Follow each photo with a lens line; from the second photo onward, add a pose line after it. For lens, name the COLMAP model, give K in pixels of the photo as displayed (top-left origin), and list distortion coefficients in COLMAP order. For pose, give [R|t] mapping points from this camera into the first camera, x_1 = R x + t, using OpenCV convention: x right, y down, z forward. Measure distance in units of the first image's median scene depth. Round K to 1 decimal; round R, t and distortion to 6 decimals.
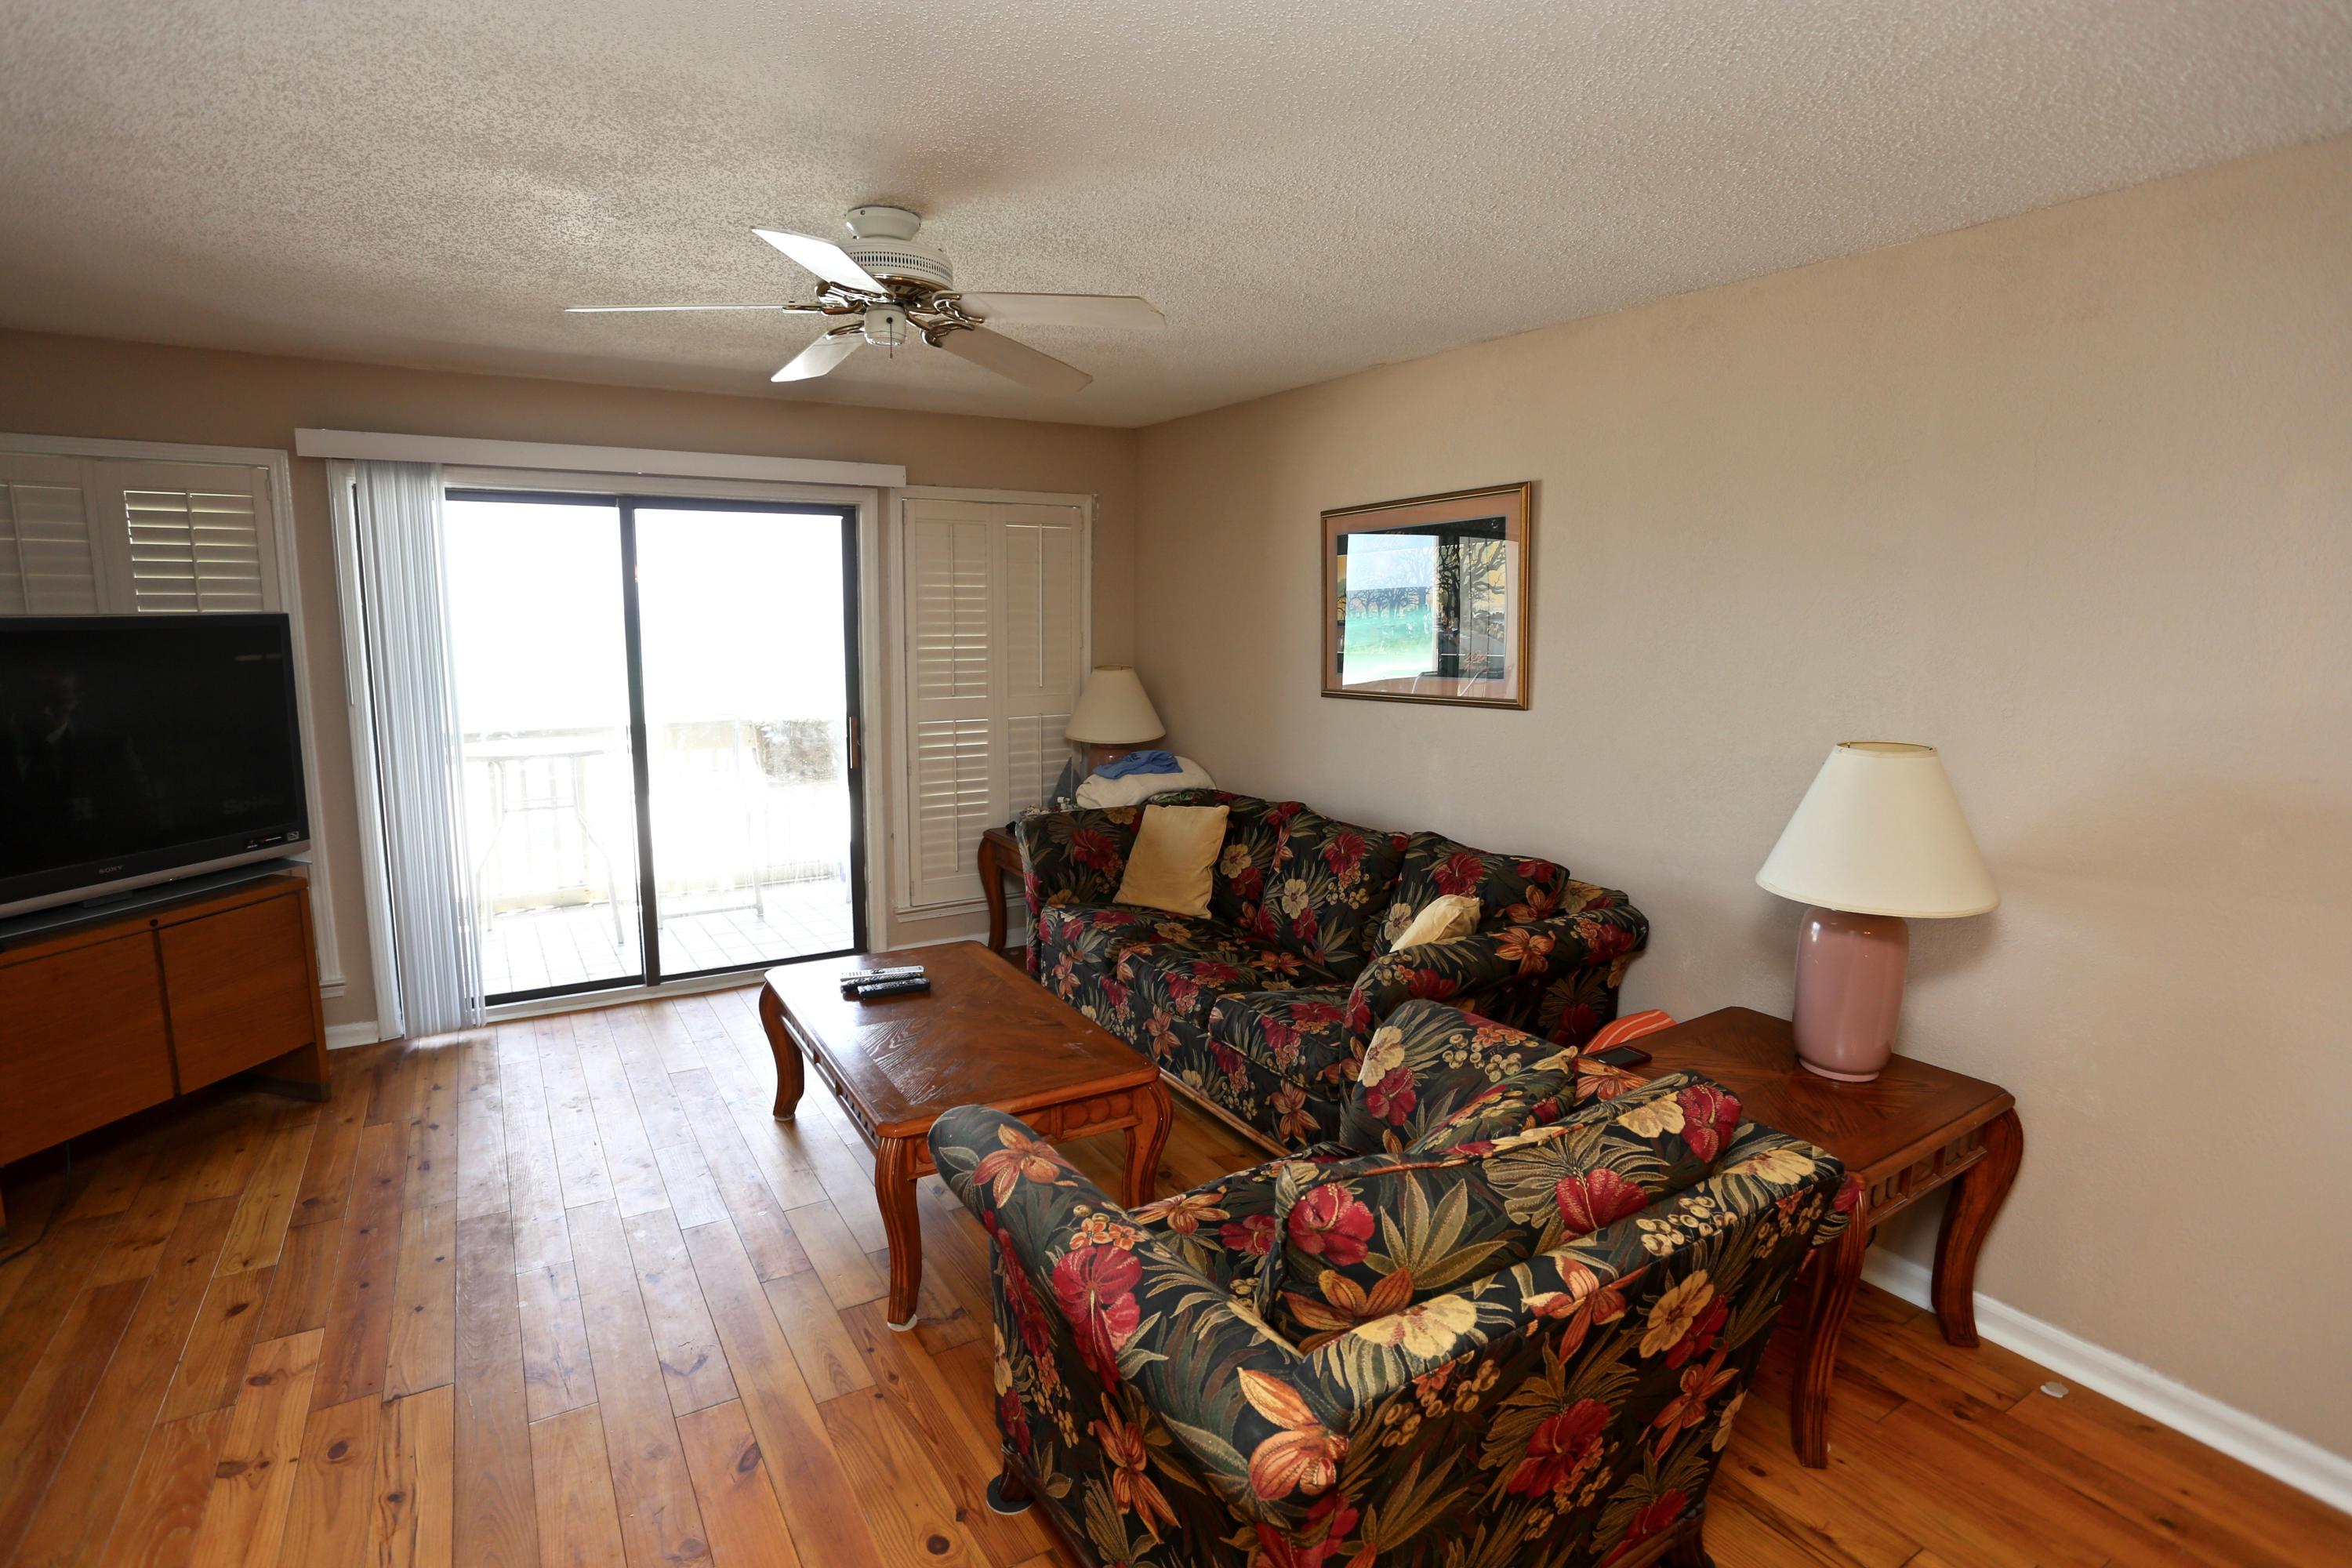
lens RADIAL K [[1147.2, 0, 1163.0], [0, 1147.2, 784.3], [0, 0, 1]] dist [-0.080361, 0.034791]
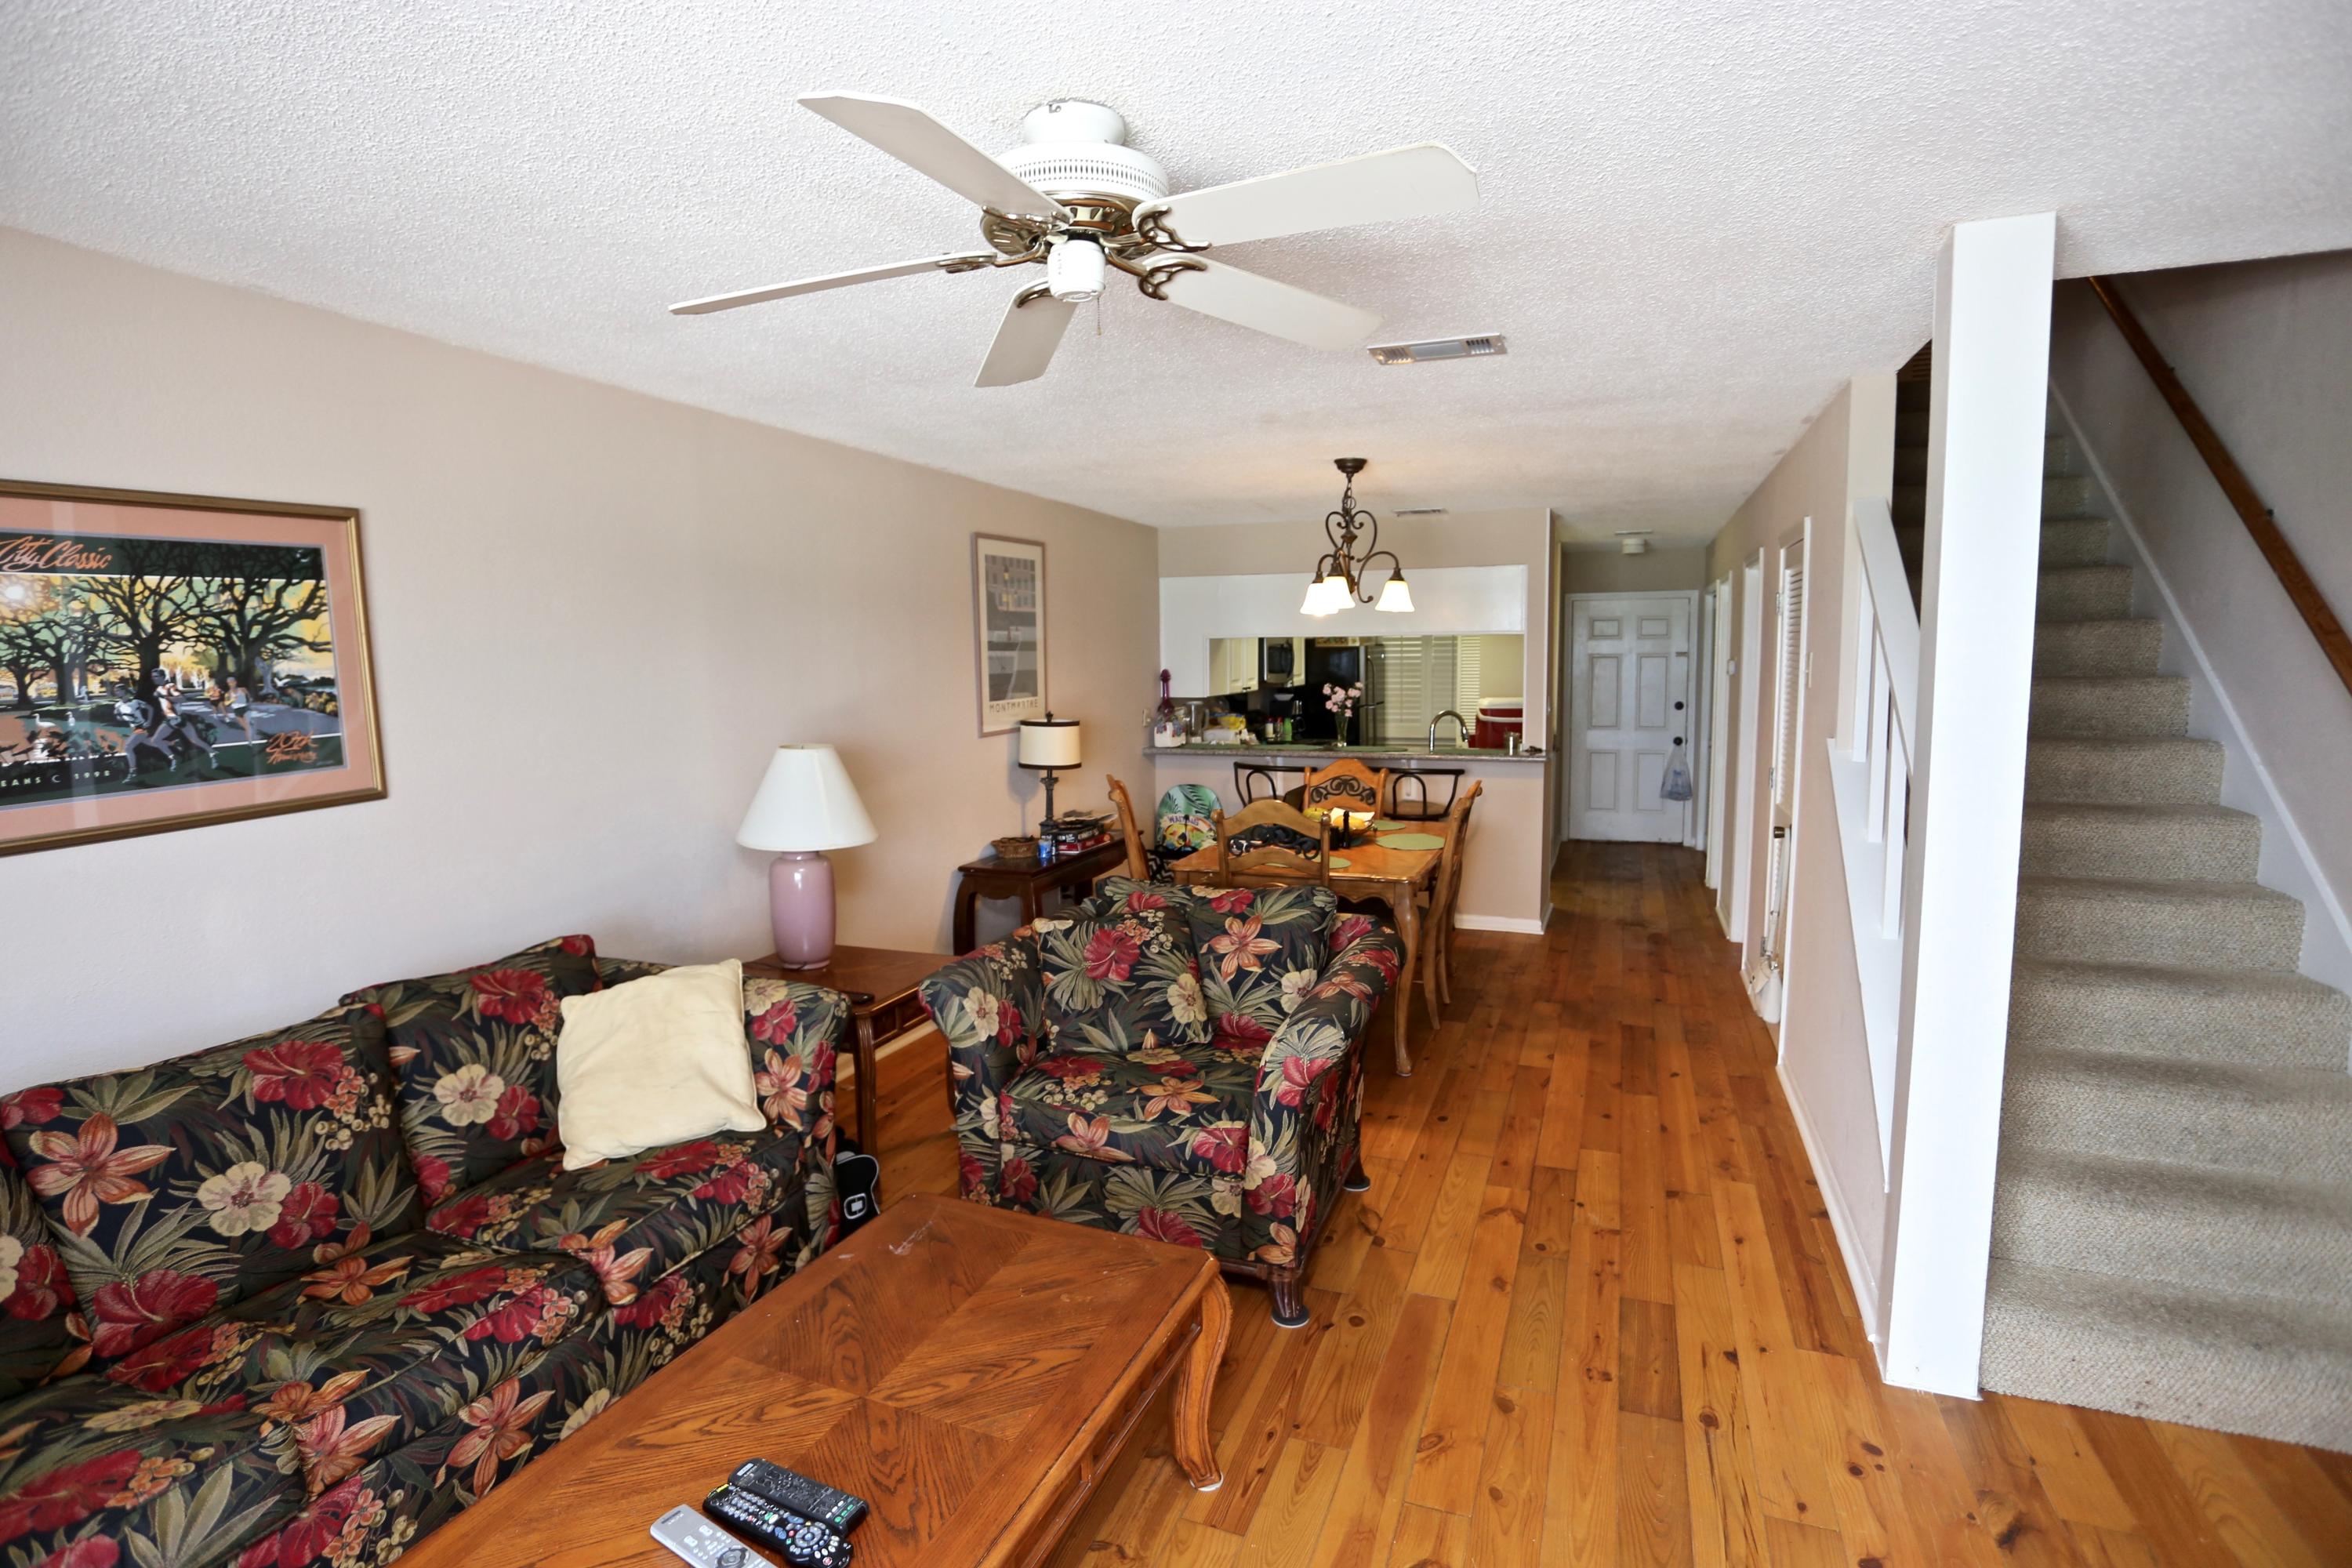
lens RADIAL K [[1147.2, 0, 1163.0], [0, 1147.2, 784.3], [0, 0, 1]] dist [-0.080361, 0.034791]
pose [[-0.598883, -0.085614, 0.796247, -0.726714], [0.133721, 0.969620, 0.204832, -0.188740], [-0.789593, 0.229145, -0.569240, 1.189662]]
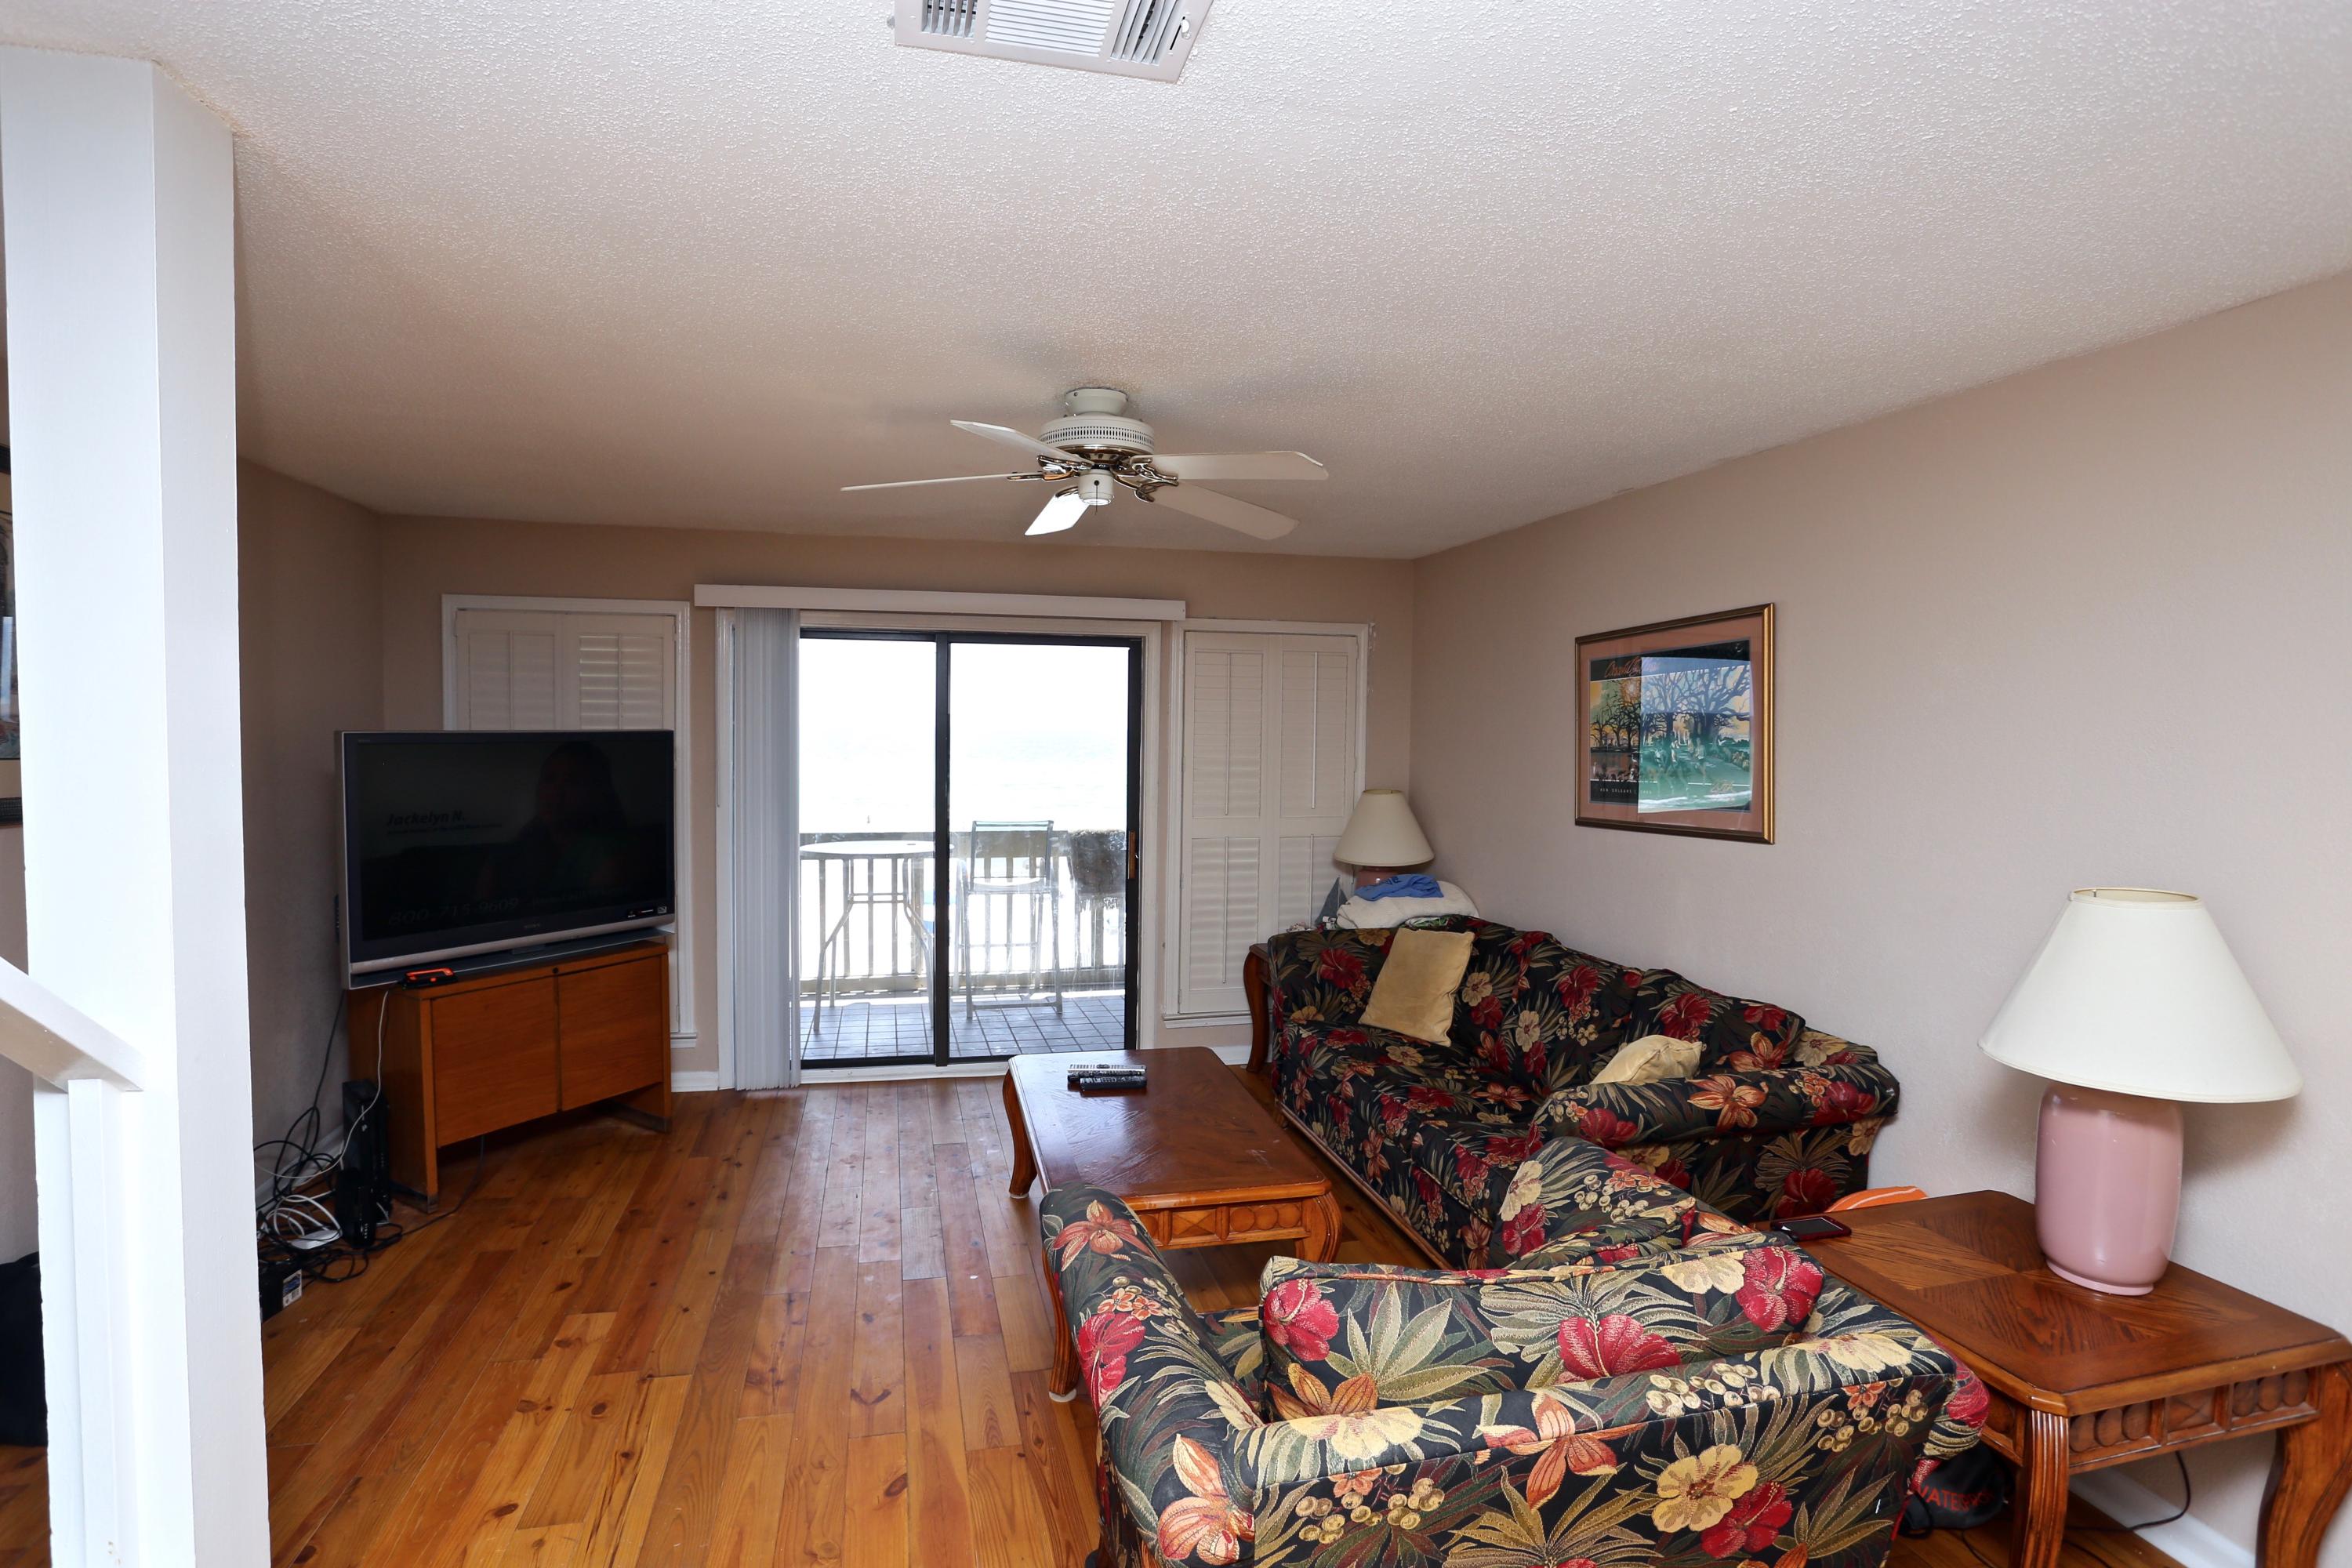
lens RADIAL K [[1147.2, 0, 1163.0], [0, 1147.2, 784.3], [0, 0, 1]] dist [-0.080361, 0.034791]
pose [[0.949935, 0.018456, -0.311901, 0.154193], [-0.051394, 0.993886, -0.097716, 0.002393], [0.308191, 0.108854, 0.945076, -0.035284]]
